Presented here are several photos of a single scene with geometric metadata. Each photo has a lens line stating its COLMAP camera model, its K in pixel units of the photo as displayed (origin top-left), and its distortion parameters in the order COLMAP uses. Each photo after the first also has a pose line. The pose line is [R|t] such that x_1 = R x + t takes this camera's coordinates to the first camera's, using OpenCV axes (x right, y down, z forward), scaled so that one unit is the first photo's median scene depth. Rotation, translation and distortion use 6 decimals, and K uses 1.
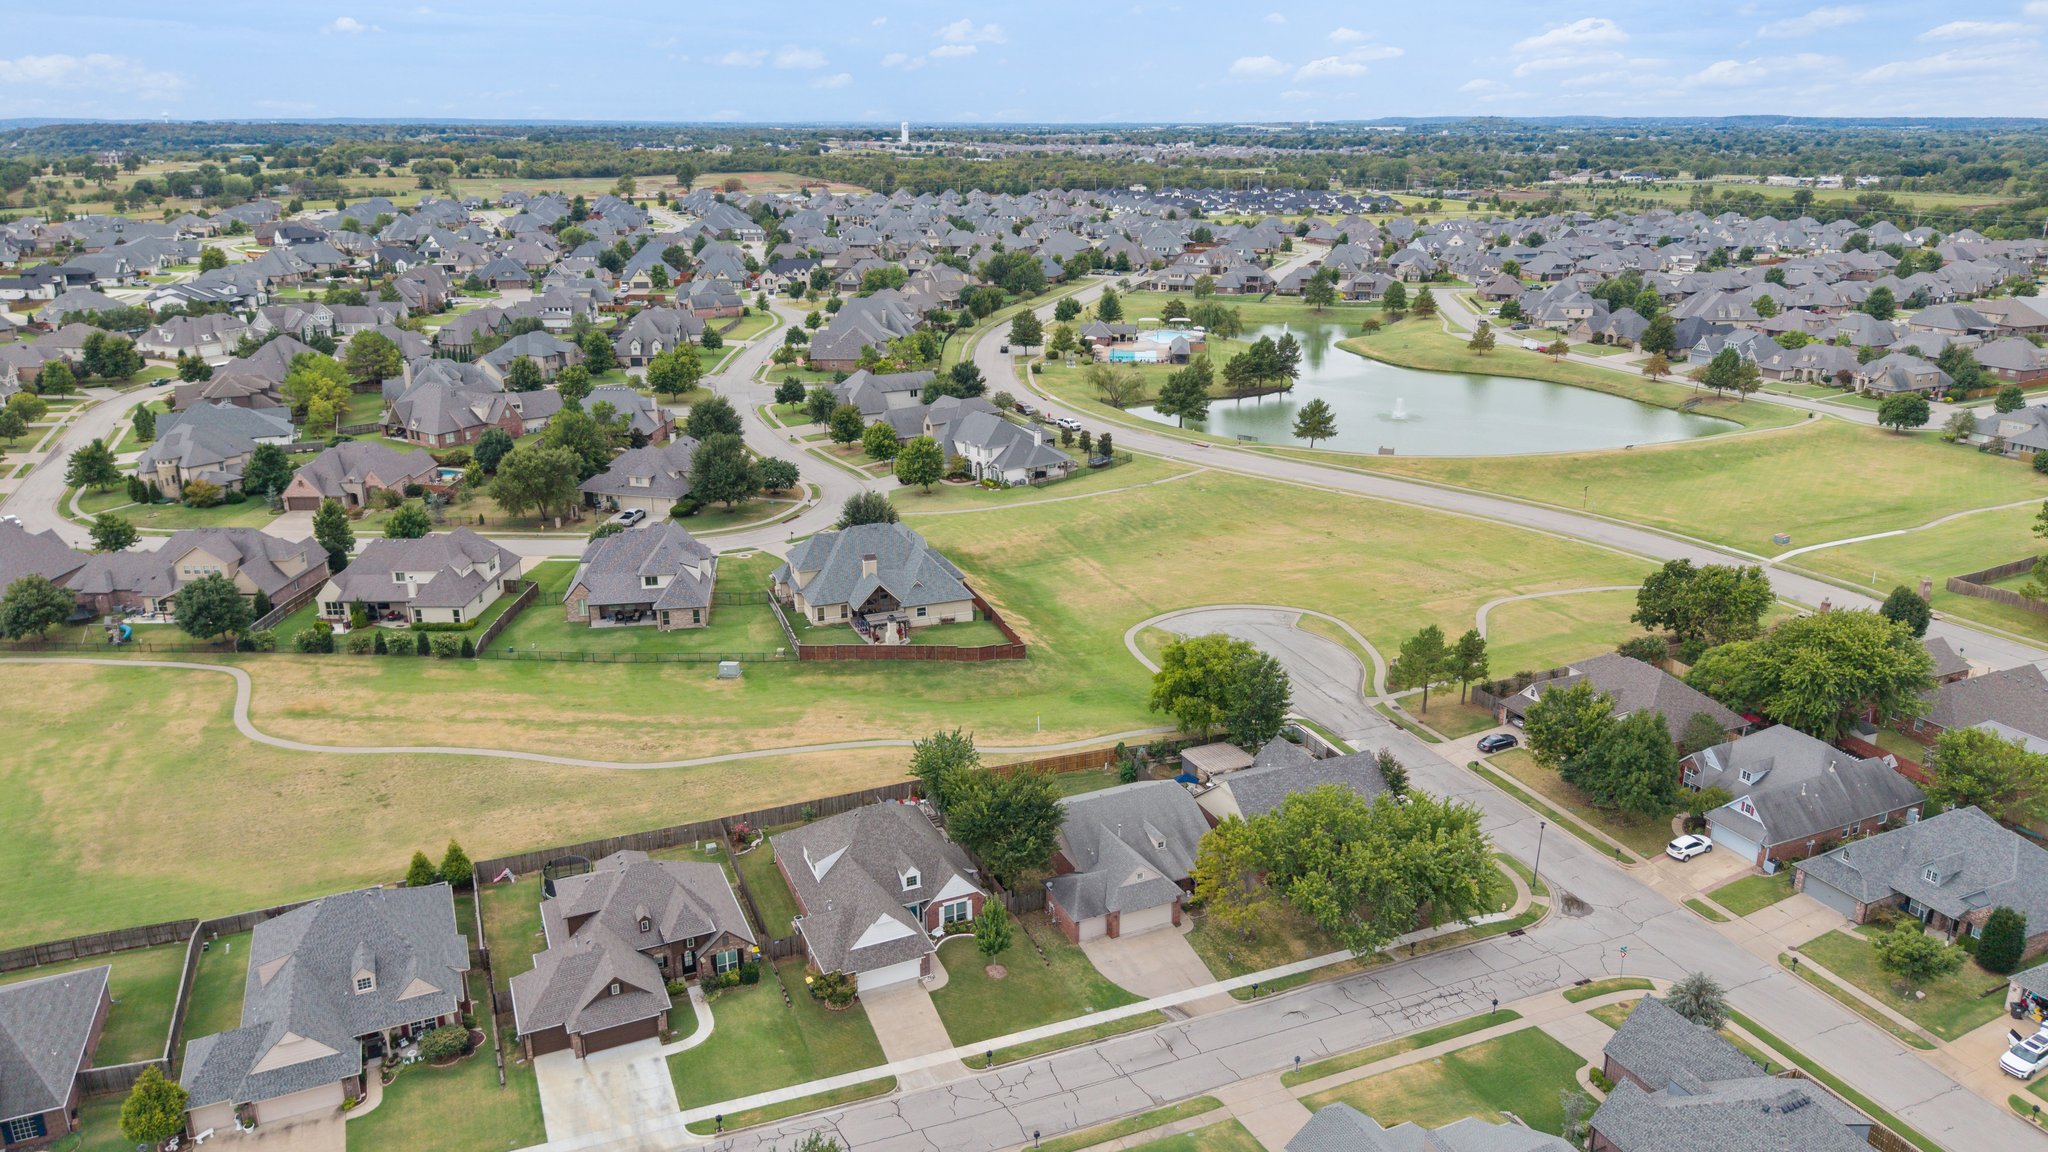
lens RADIAL K [[1383.5, 0, 1012.1], [0, 1383.5, 573.8], [0, 0, 1]] dist [0.021469, -0.025577]
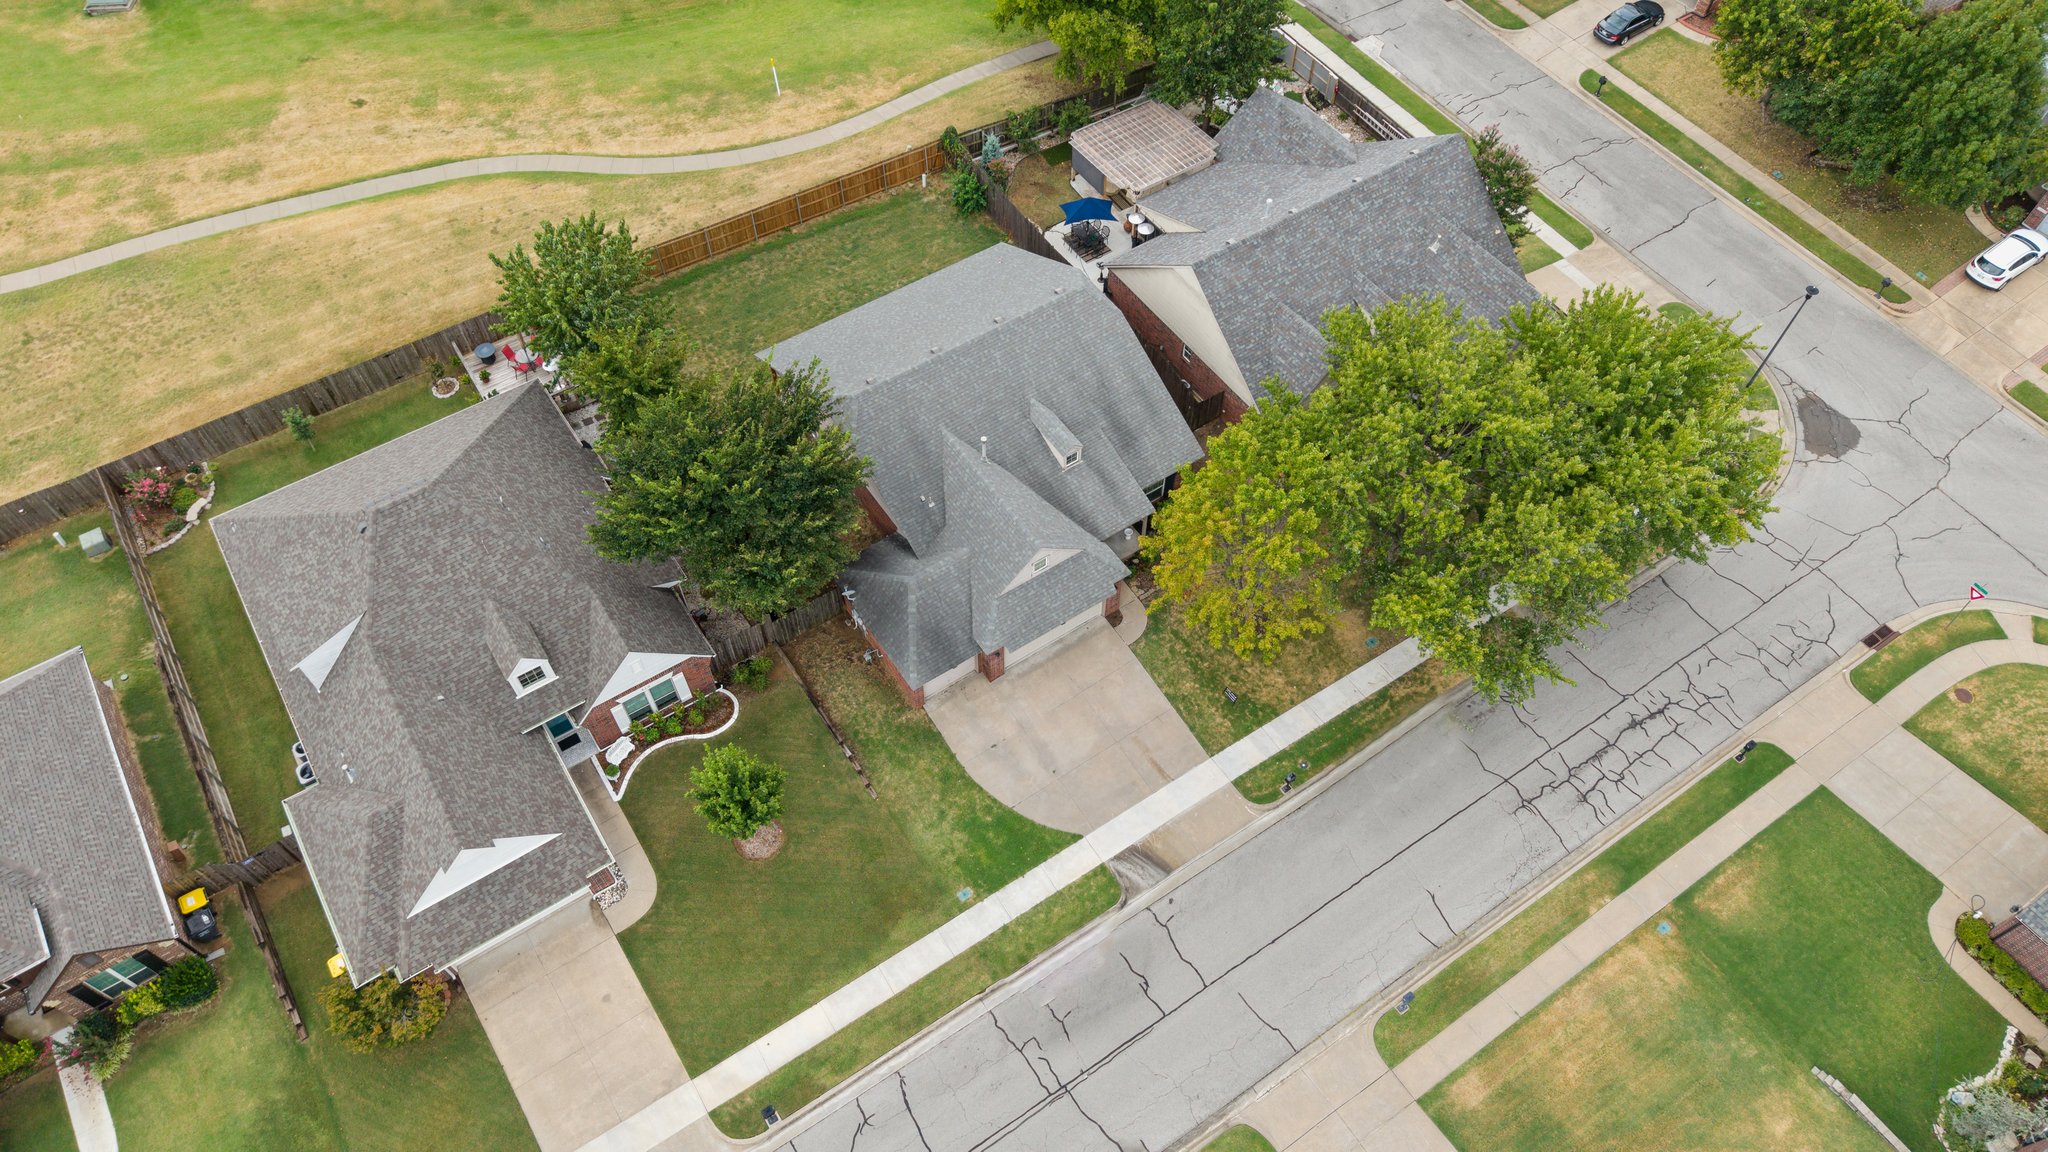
lens RADIAL K [[1383.5, 0, 1016.6], [0, 1383.5, 578.7], [0, 0, 1]] dist [0.021469, -0.025577]
pose [[0.984901, -0.139955, 0.101893, 0.036601], [0.051125, 0.797473, 0.601185, -0.056361], [-0.165396, -0.586899, 0.792587, 0.628330]]
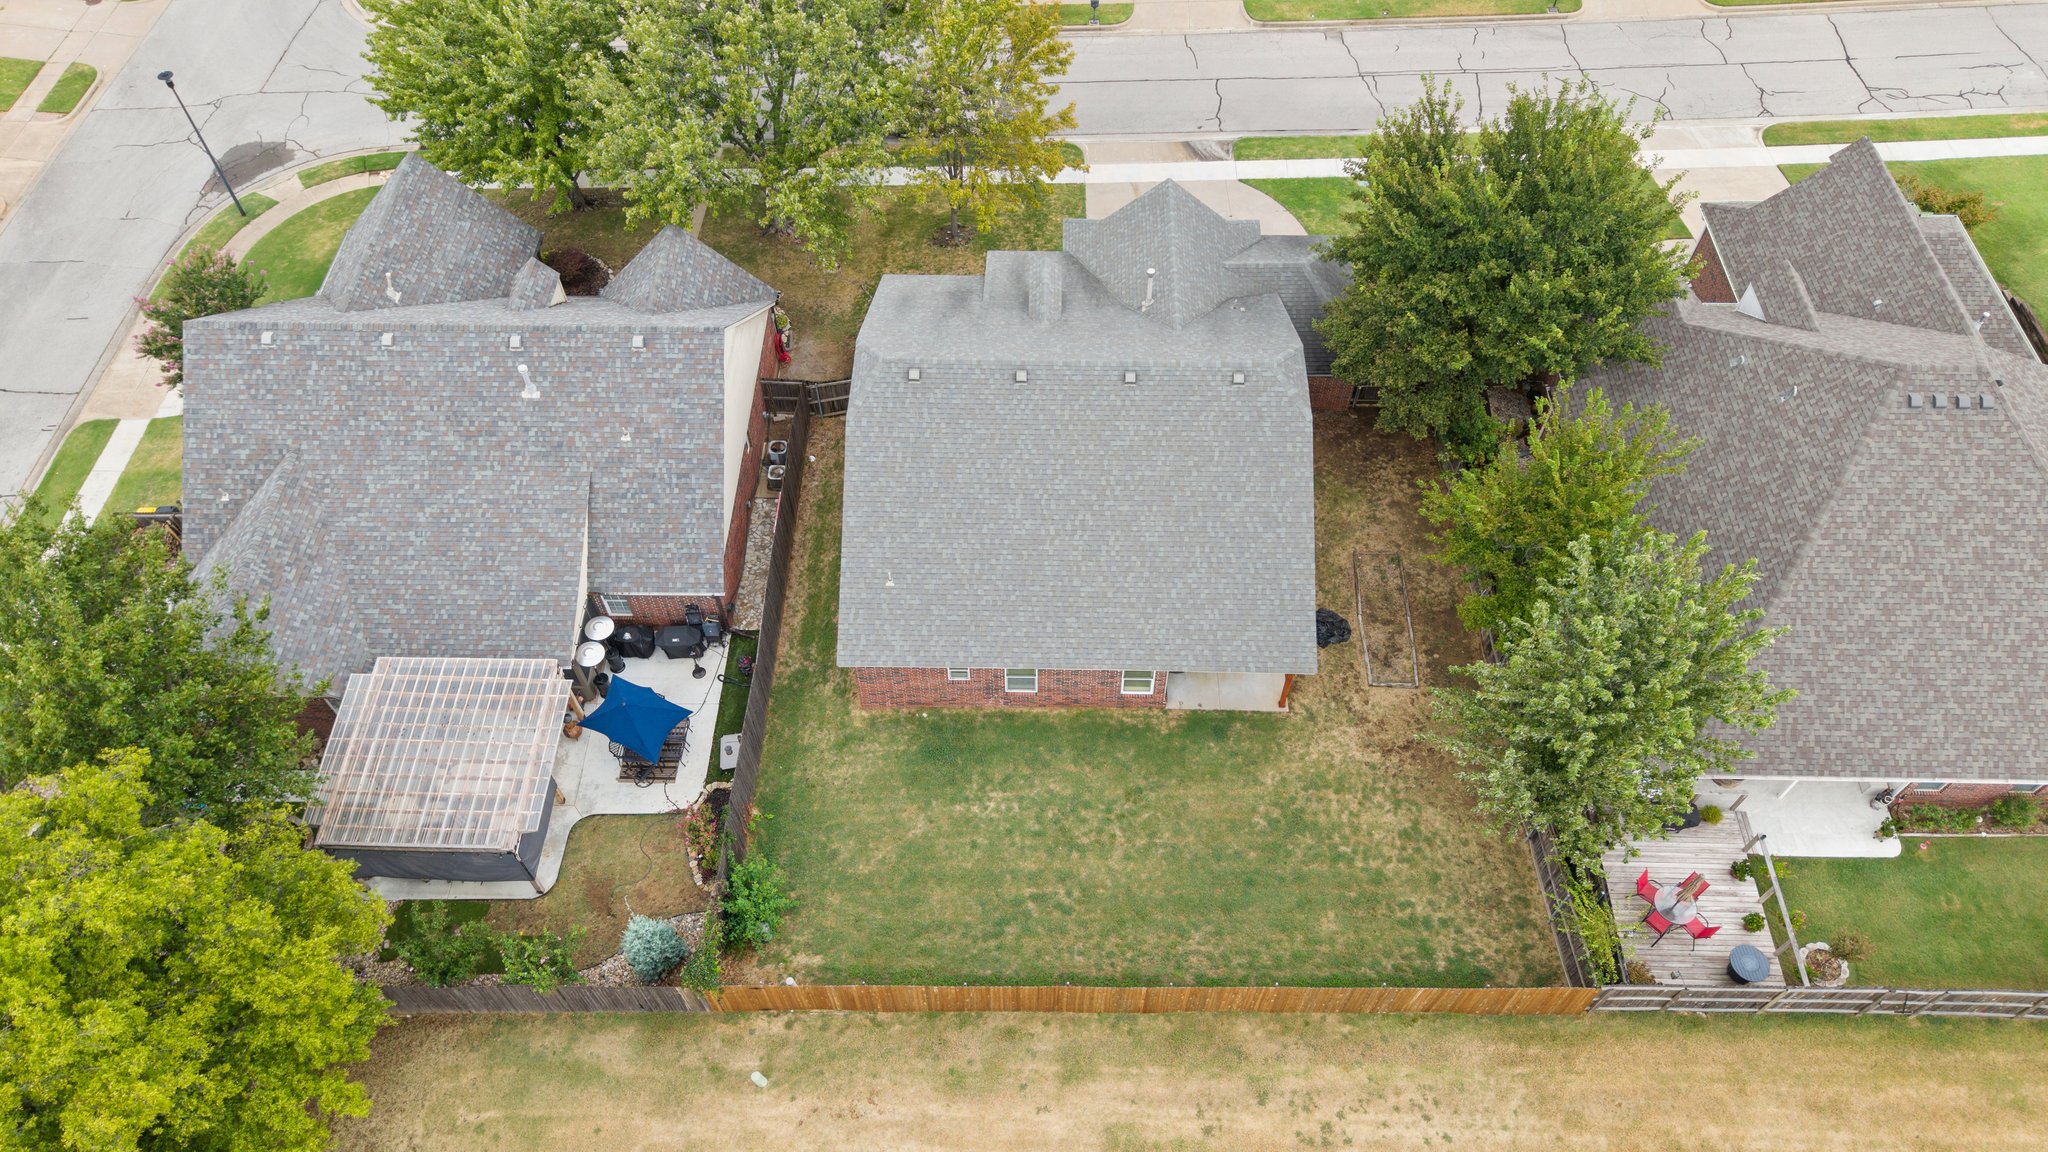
lens RADIAL K [[1383.5, 0, 1026.9], [0, 1383.5, 576.8], [0, 0, 1]] dist [0.021469, -0.025577]
pose [[-0.910005, -0.329227, 0.251995, -0.009644], [0.137902, 0.332842, 0.932845, -0.131582], [-0.390992, 0.883644, -0.257486, 1.214977]]
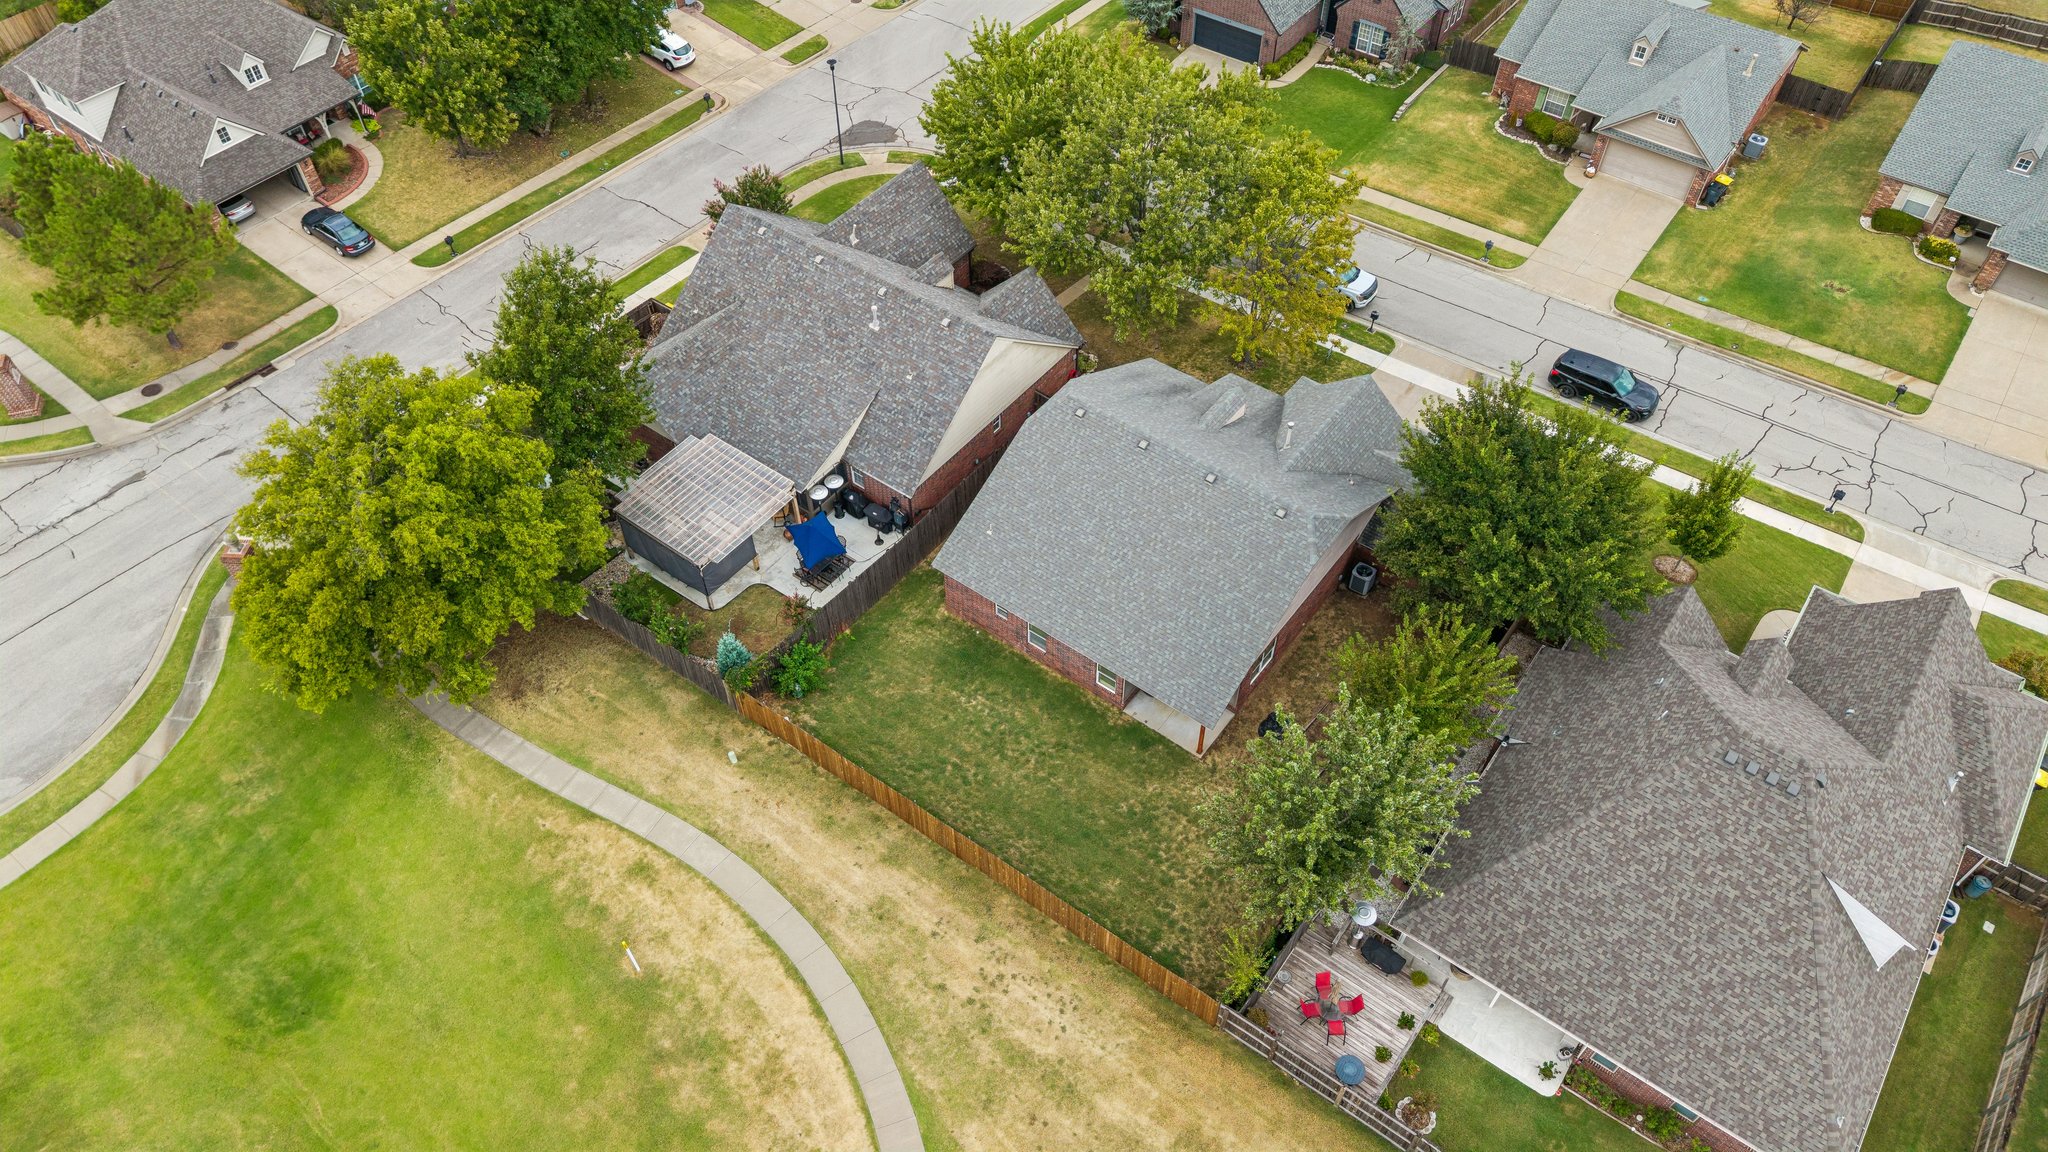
lens RADIAL K [[1383.5, 0, 1031.2], [0, 1383.5, 582.9], [0, 0, 1]] dist [0.021469, -0.025577]
pose [[-0.493950, -0.655992, 0.570690, -0.186438], [0.276028, 0.504093, 0.818351, -0.202277], [-0.824513, 0.561751, -0.067925, 1.174134]]
